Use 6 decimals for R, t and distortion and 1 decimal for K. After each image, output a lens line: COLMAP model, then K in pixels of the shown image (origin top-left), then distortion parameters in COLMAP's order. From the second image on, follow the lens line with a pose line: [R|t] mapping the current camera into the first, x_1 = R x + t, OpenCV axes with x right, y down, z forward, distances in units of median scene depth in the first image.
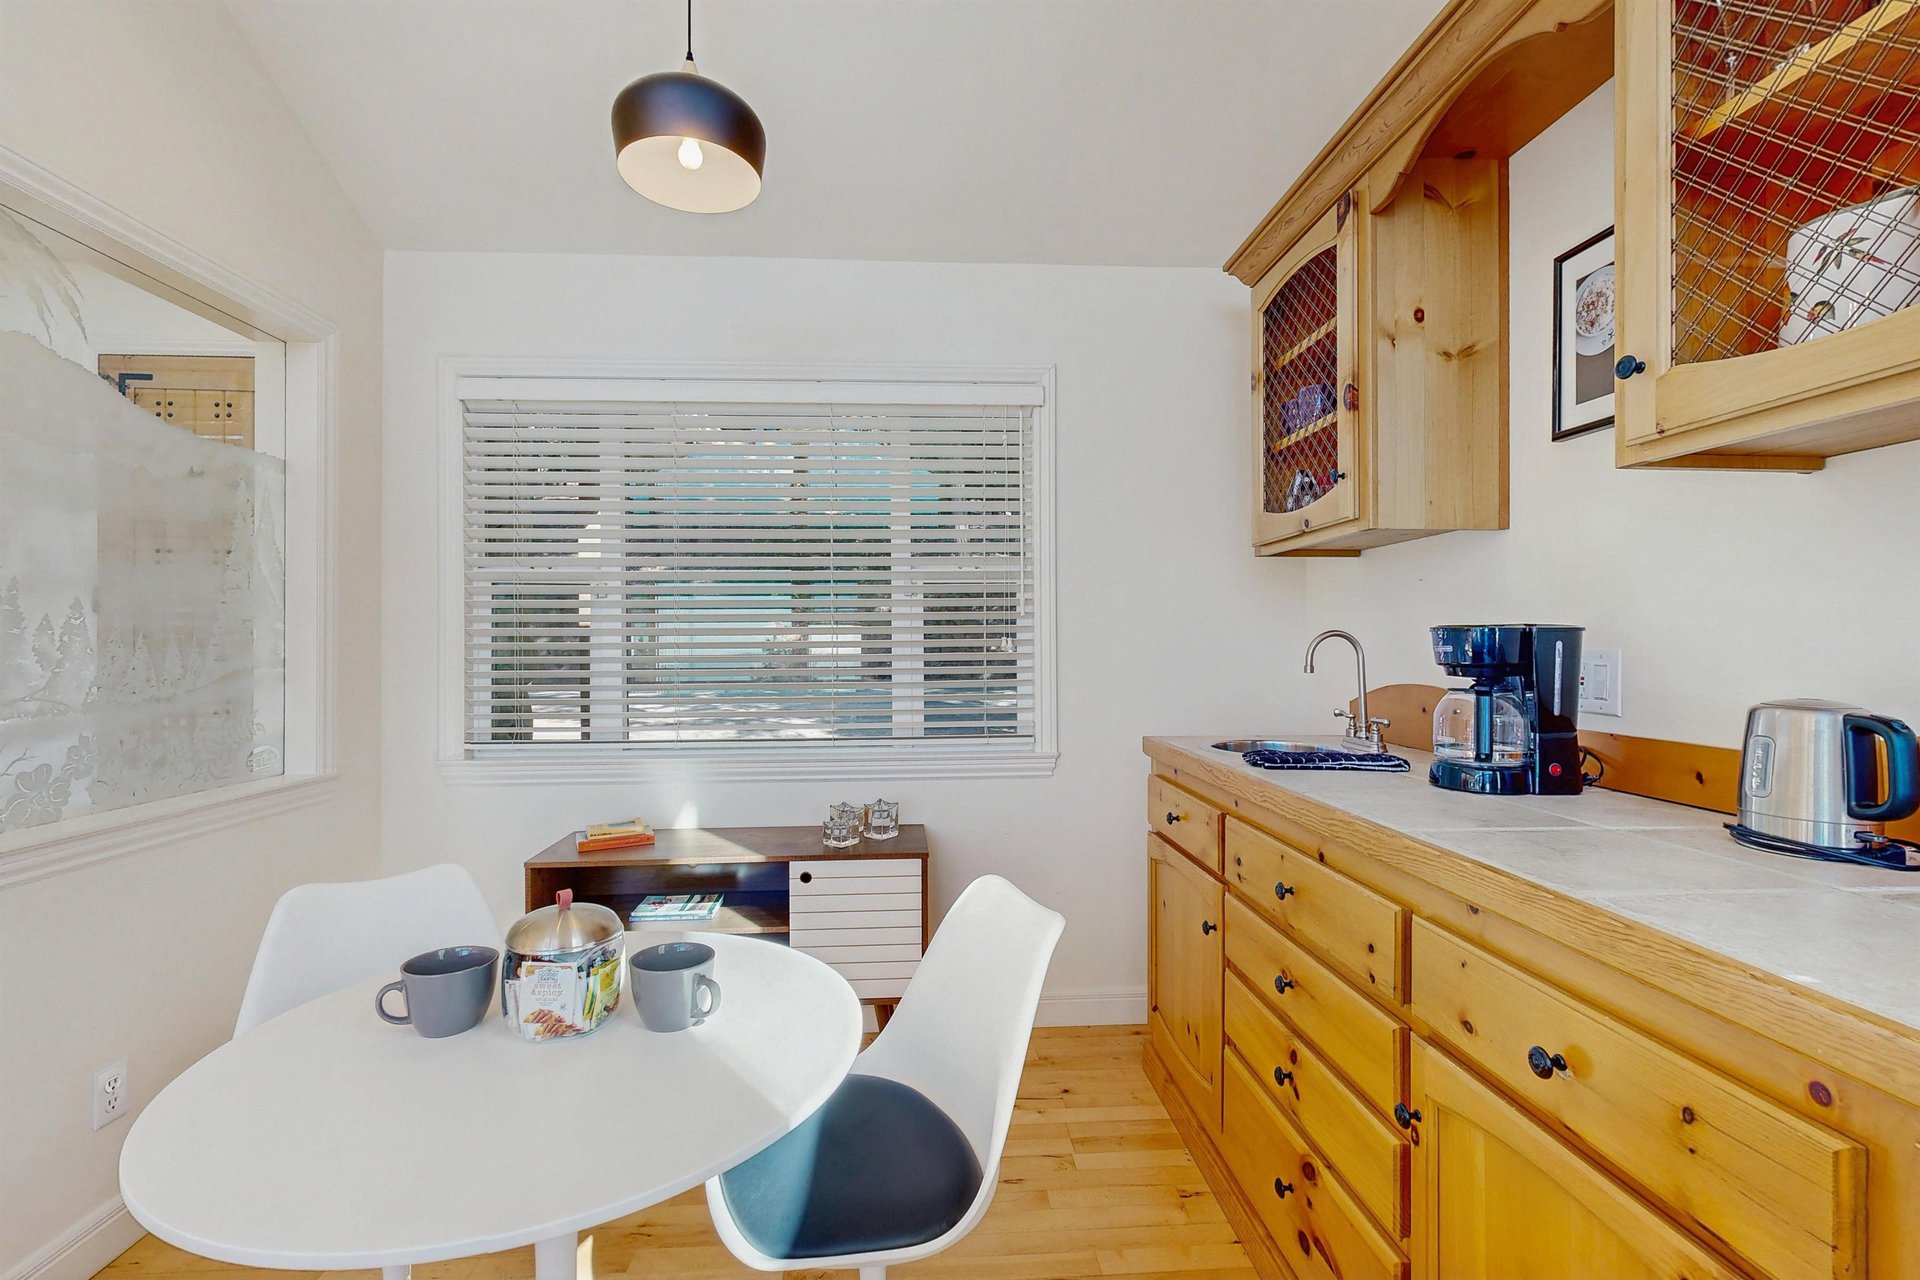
lens RADIAL K [[833.6, 0, 950.1], [0, 833.6, 651.3], [0, 0, 1]] dist [-0.002980, 0.002461]
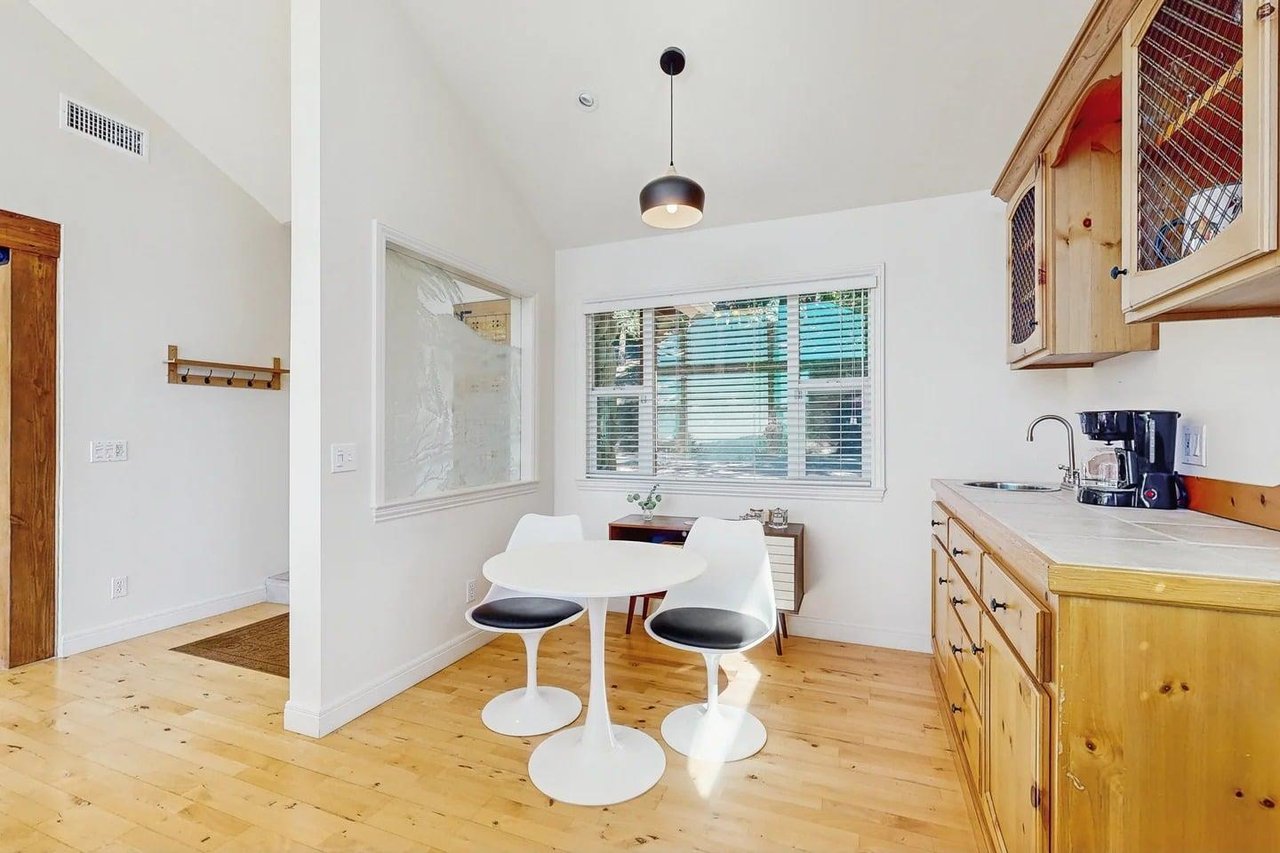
lens RADIAL K [[555.7, 0, 640.3], [0, 555.7, 427.6], [0, 0, 1]] dist [-0.002980, 0.002461]
pose [[0.906652, -0.001861, -0.421874, 0.192860], [-0.002659, 0.999945, -0.010127, 0.012433], [0.421870, 0.010303, 0.906598, -0.312238]]
